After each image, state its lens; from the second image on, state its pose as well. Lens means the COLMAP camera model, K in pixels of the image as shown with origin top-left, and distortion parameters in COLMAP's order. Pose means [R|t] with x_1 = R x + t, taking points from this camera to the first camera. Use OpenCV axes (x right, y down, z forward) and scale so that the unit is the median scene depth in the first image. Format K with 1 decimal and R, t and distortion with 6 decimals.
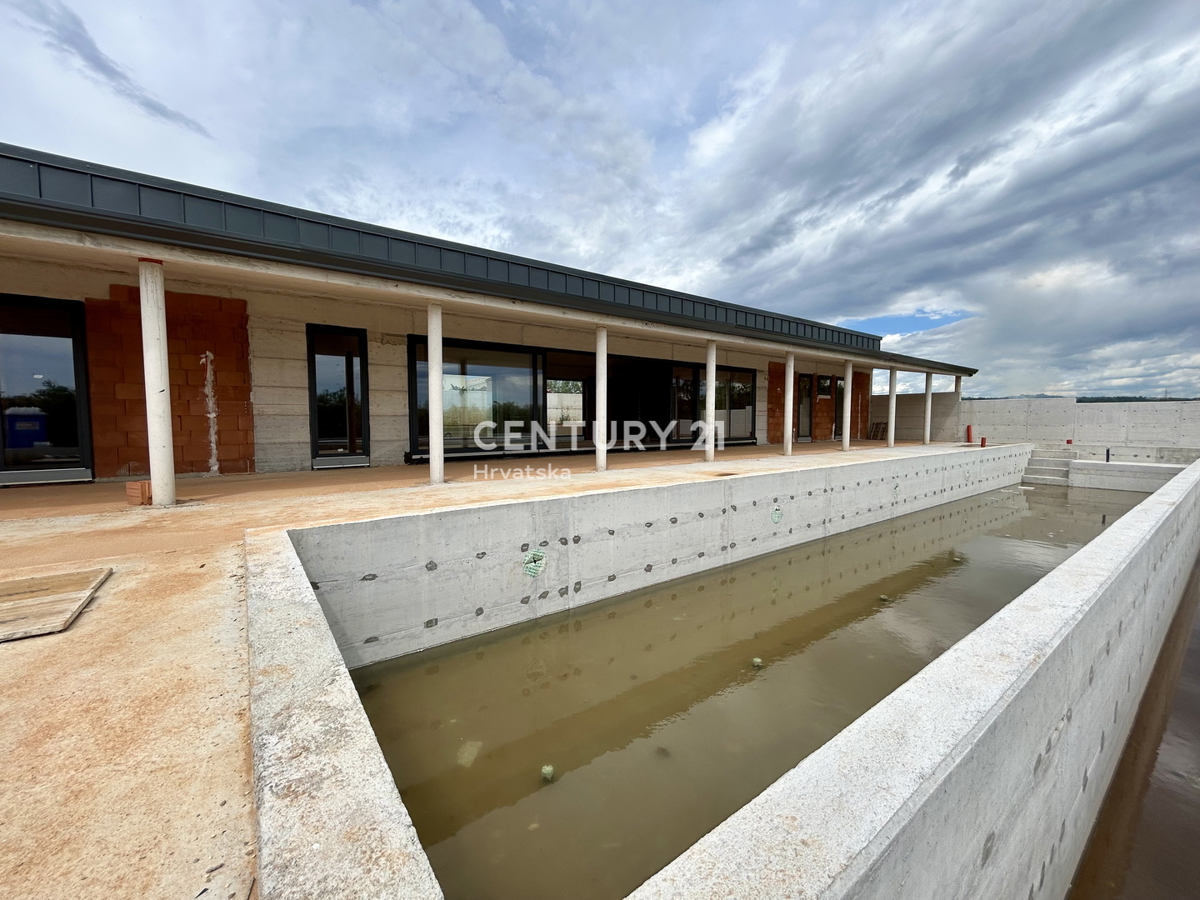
lens RADIAL K [[485.9, 0, 597.7], [0, 485.9, 452.5], [0, 0, 1]] dist [0.000679, 0.000766]
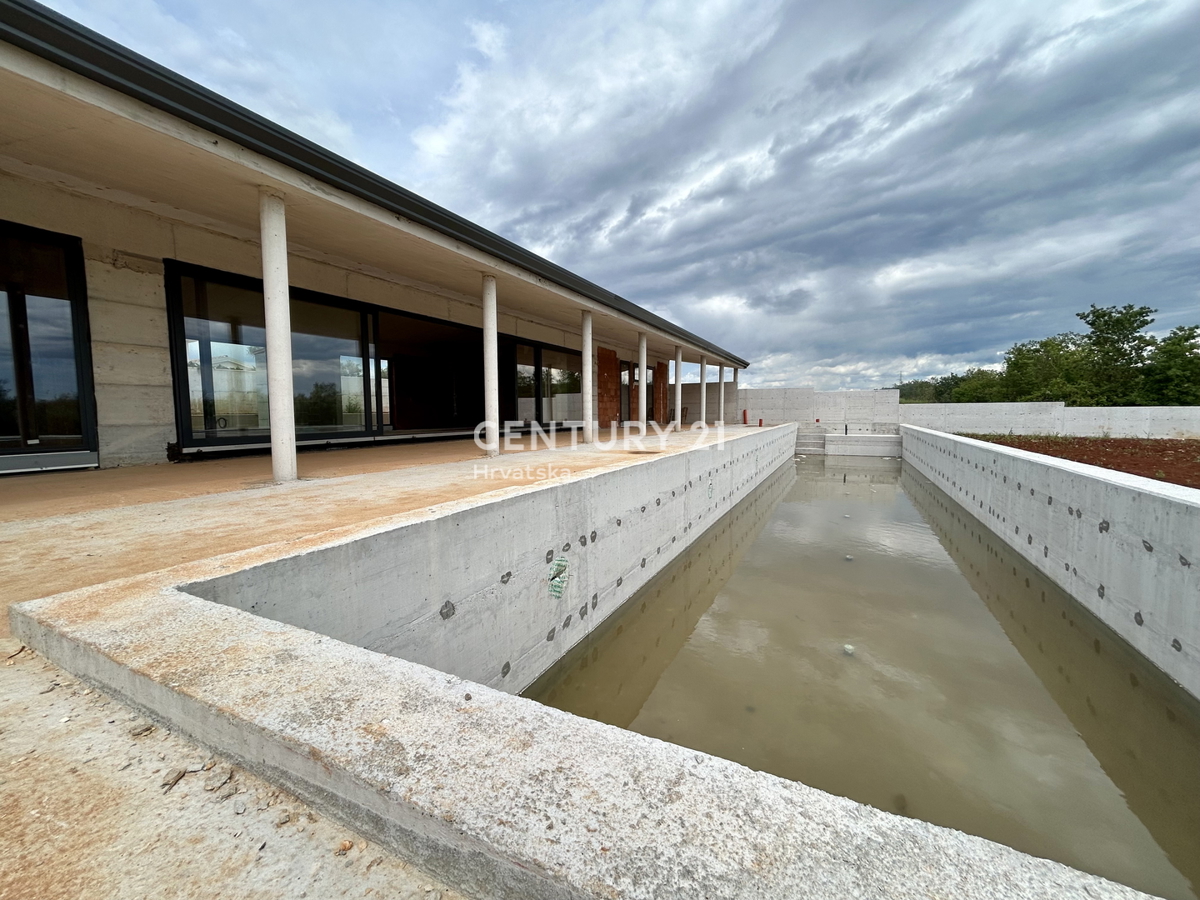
lens RADIAL K [[485.9, 0, 598.1], [0, 485.9, 451.3], [0, 0, 1]] dist [0.000679, 0.000766]
pose [[0.893613, -0.043106, 0.446763, -0.292620], [0.039525, 0.999068, 0.017338, 0.033493], [-0.447094, 0.002165, 0.894484, 0.289855]]
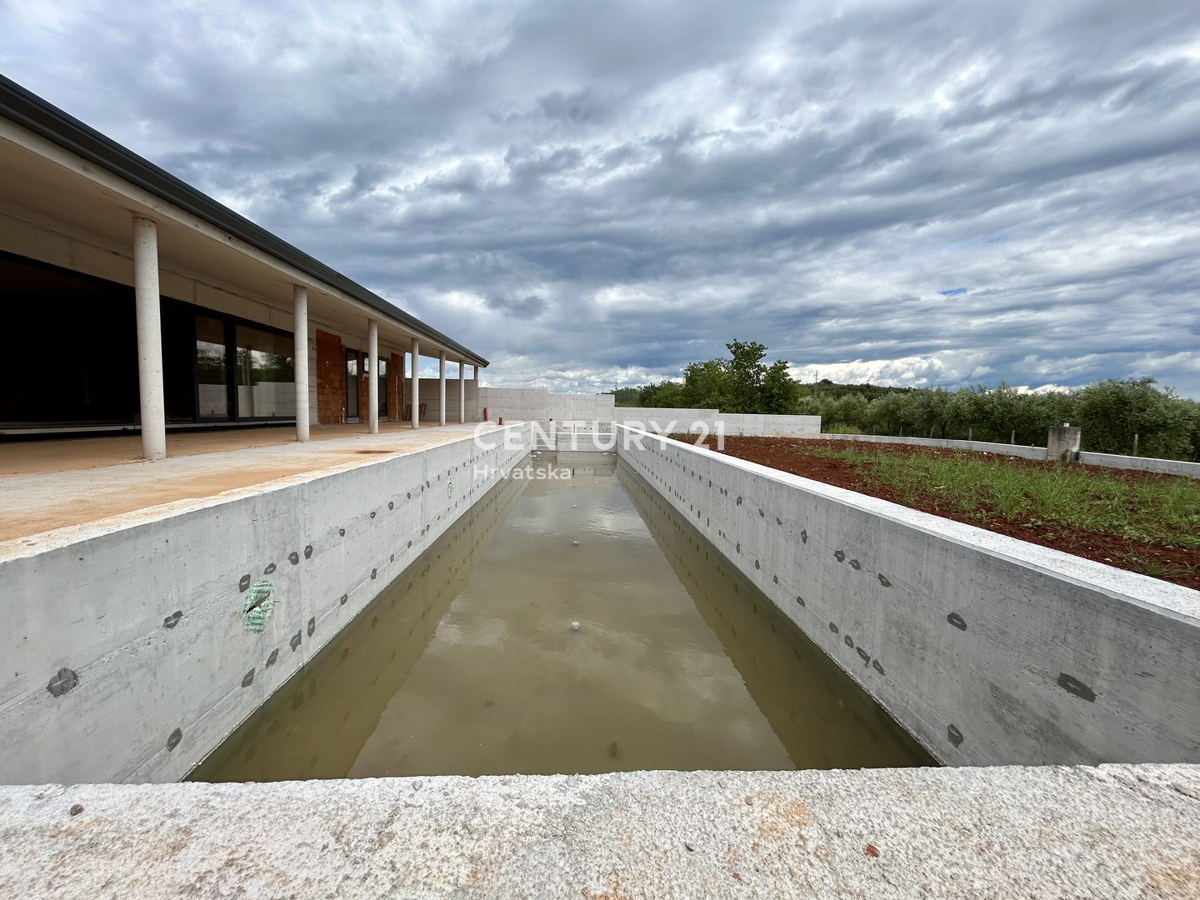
lens RADIAL K [[485.9, 0, 600.0], [0, 485.9, 451.3], [0, 0, 1]] dist [0.000679, 0.000766]
pose [[0.549971, -0.056591, 0.833264, -0.286592], [0.037658, 0.998367, 0.042948, 0.032482], [-0.834334, 0.007759, 0.551204, 0.288752]]
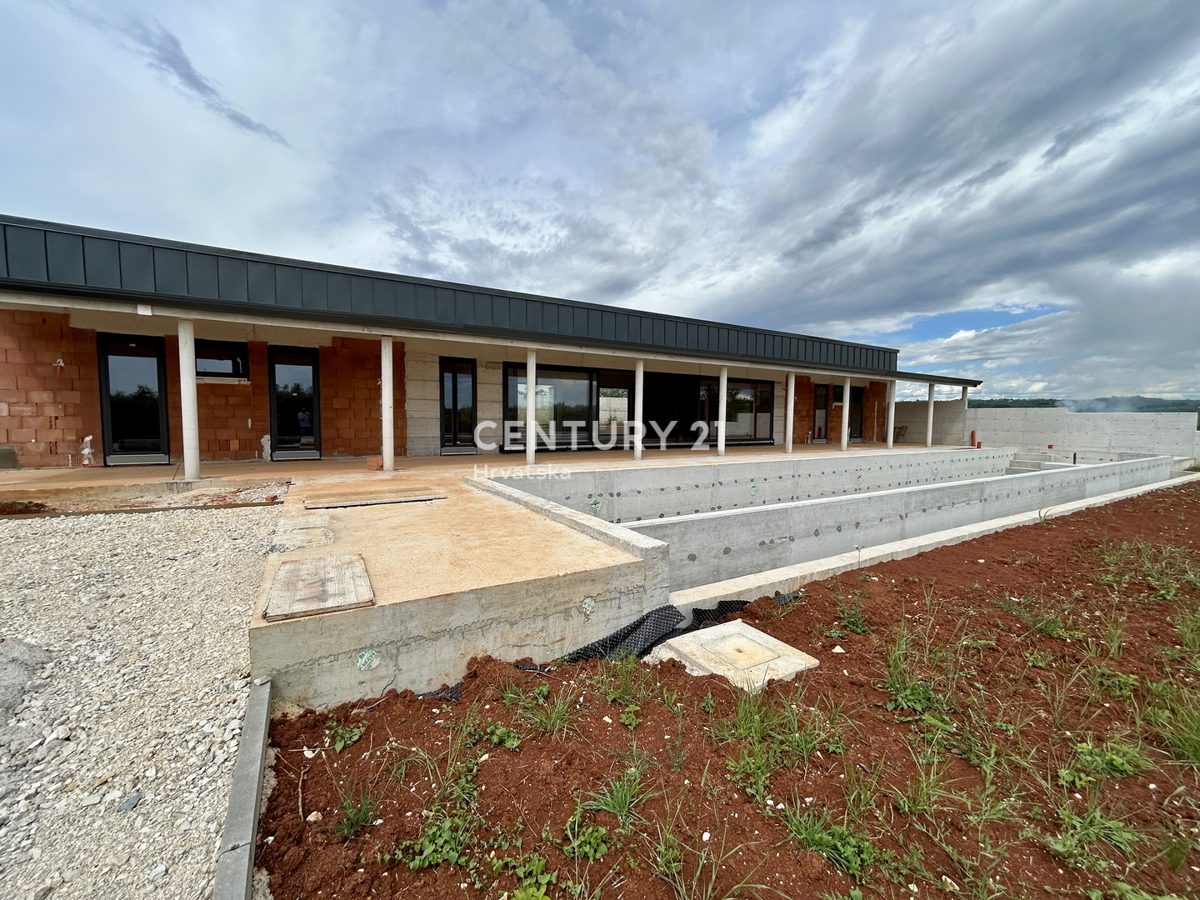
lens RADIAL K [[485.9, 0, 600.5], [0, 485.9, 459.1], [0, 0, 1]] dist [0.000679, 0.000766]
pose [[0.994895, 0.020605, -0.098794, 0.052791], [-0.018967, 0.999667, 0.017489, 0.017452], [0.099122, -0.015526, 0.994954, -0.628364]]
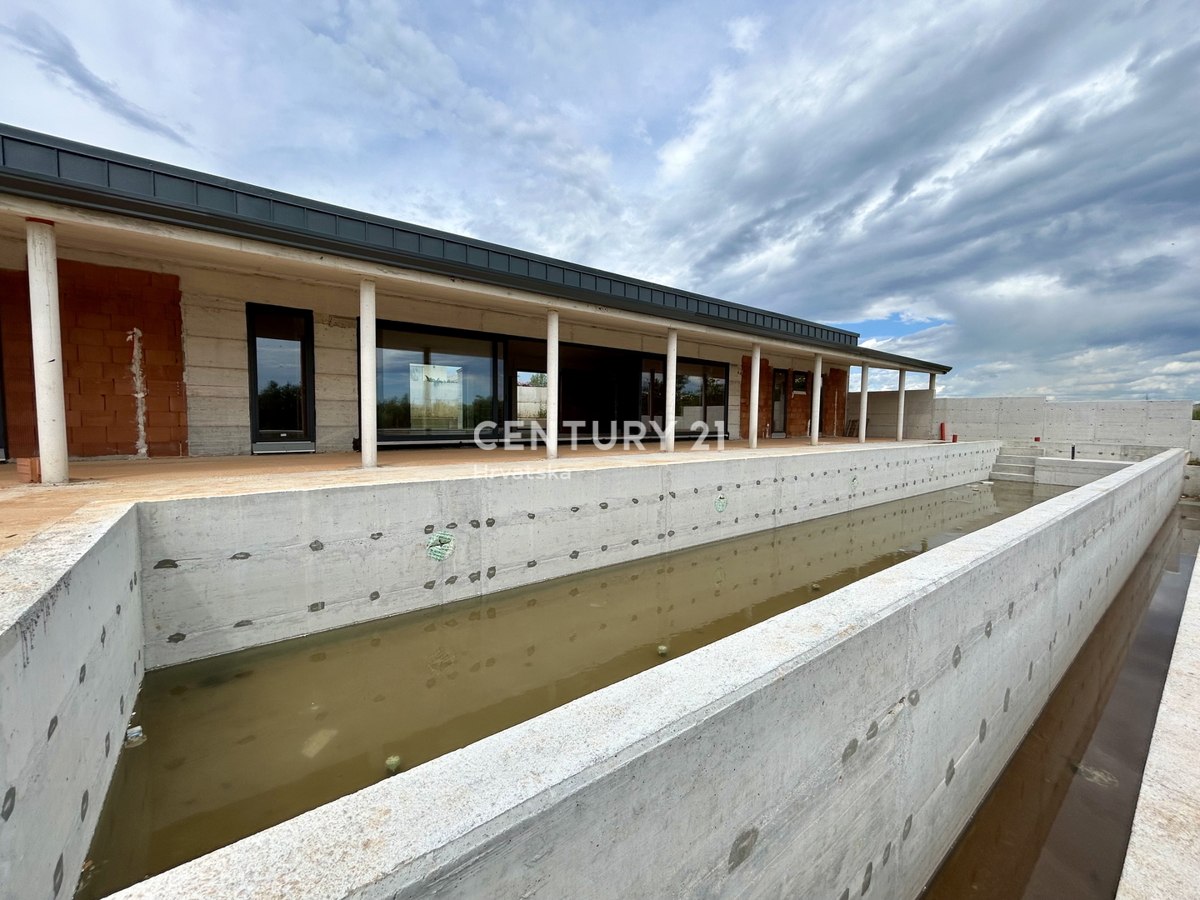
lens RADIAL K [[485.9, 0, 598.8], [0, 485.9, 450.4], [0, 0, 1]] dist [0.000679, 0.000766]
pose [[0.999796, 0.011474, 0.016631, 0.124579], [-0.011448, 0.999933, -0.001638, 0.031040], [-0.016649, 0.001447, 0.999860, 0.038610]]
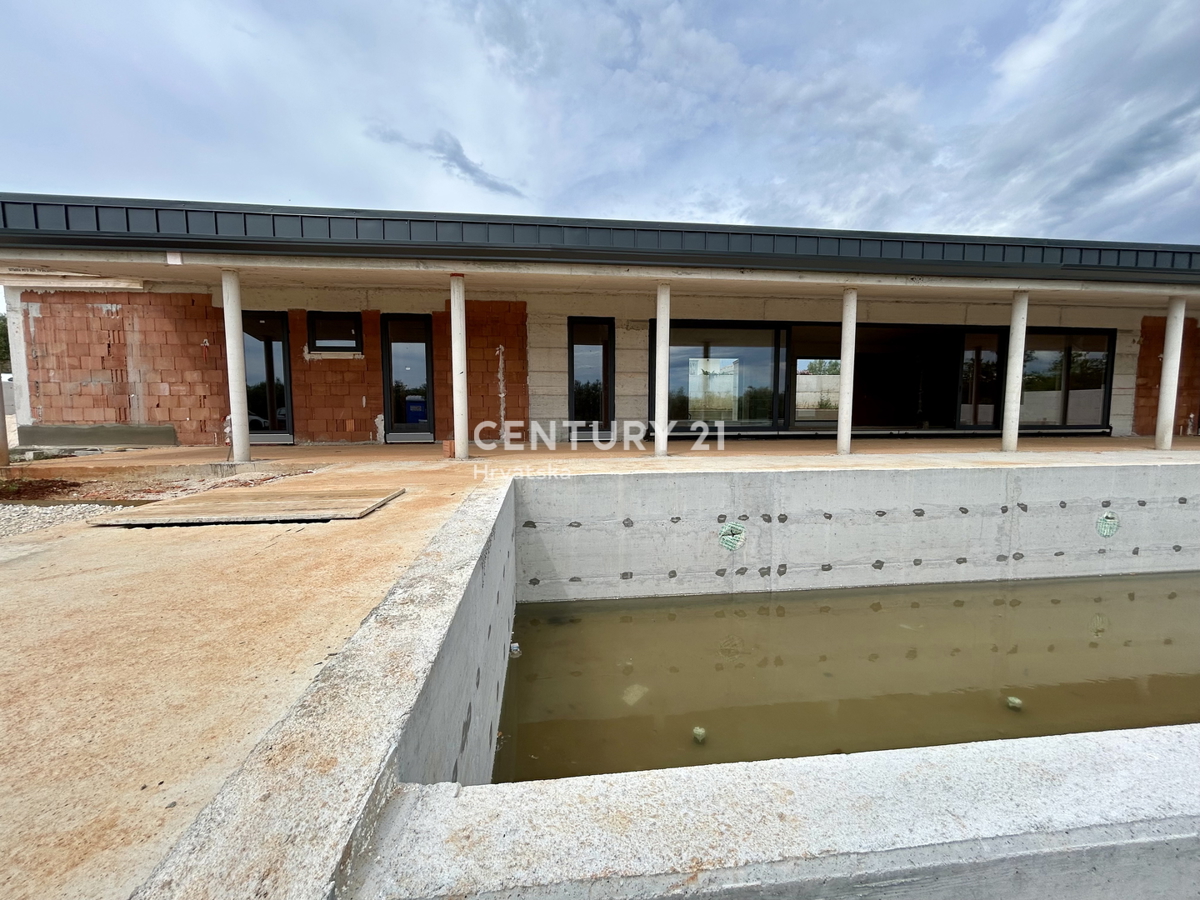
lens RADIAL K [[485.9, 0, 598.5], [0, 485.9, 454.3], [0, 0, 1]] dist [0.000679, 0.000766]
pose [[0.866346, 0.048887, -0.497045, 0.087117], [-0.035383, 0.998705, 0.036557, 0.030541], [0.498189, -0.014084, 0.866954, 0.026336]]
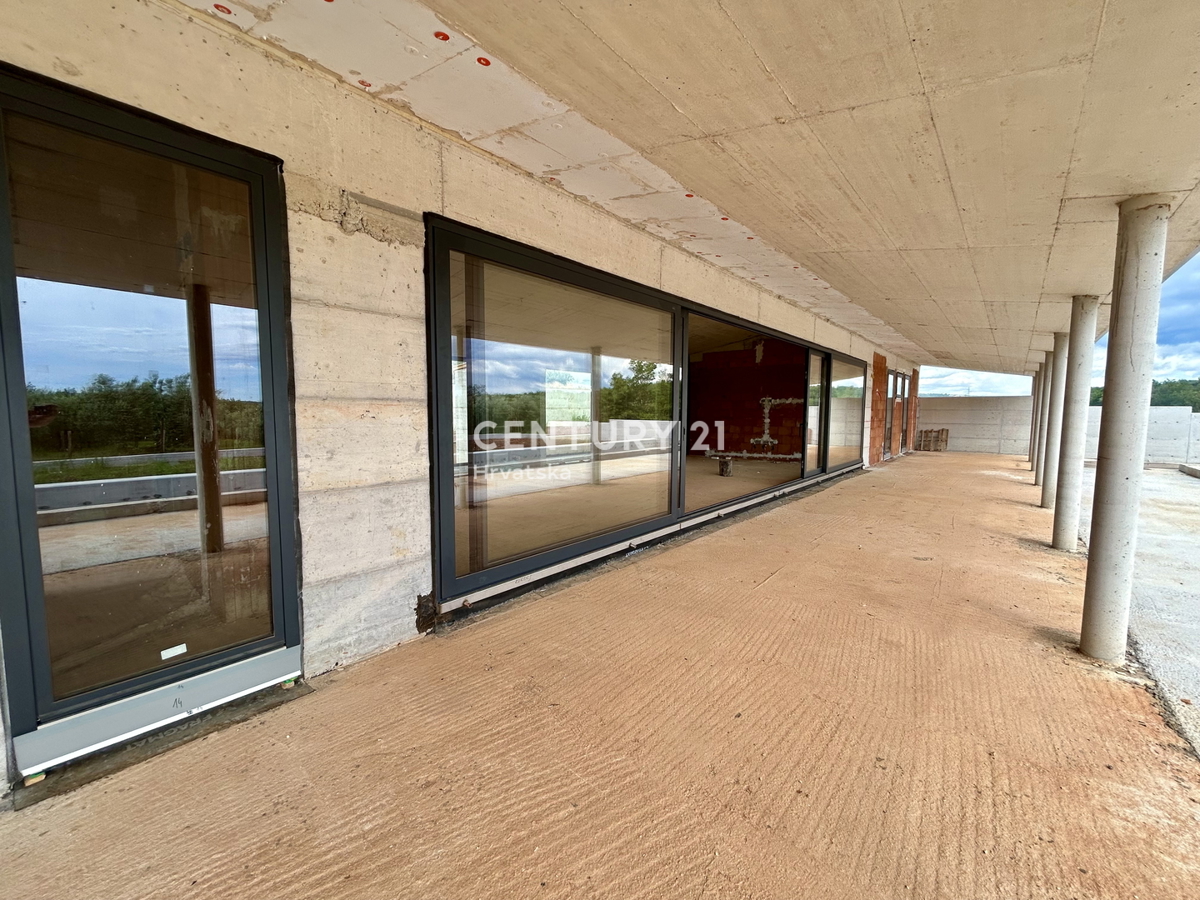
lens RADIAL K [[485.9, 0, 597.2], [0, 485.9, 454.3], [0, 0, 1]] dist [0.000679, 0.000766]
pose [[0.976337, -0.010979, 0.215977, -0.577851], [0.005924, 0.999693, 0.024040, -0.162824], [-0.216175, -0.022192, 0.976103, 1.109069]]
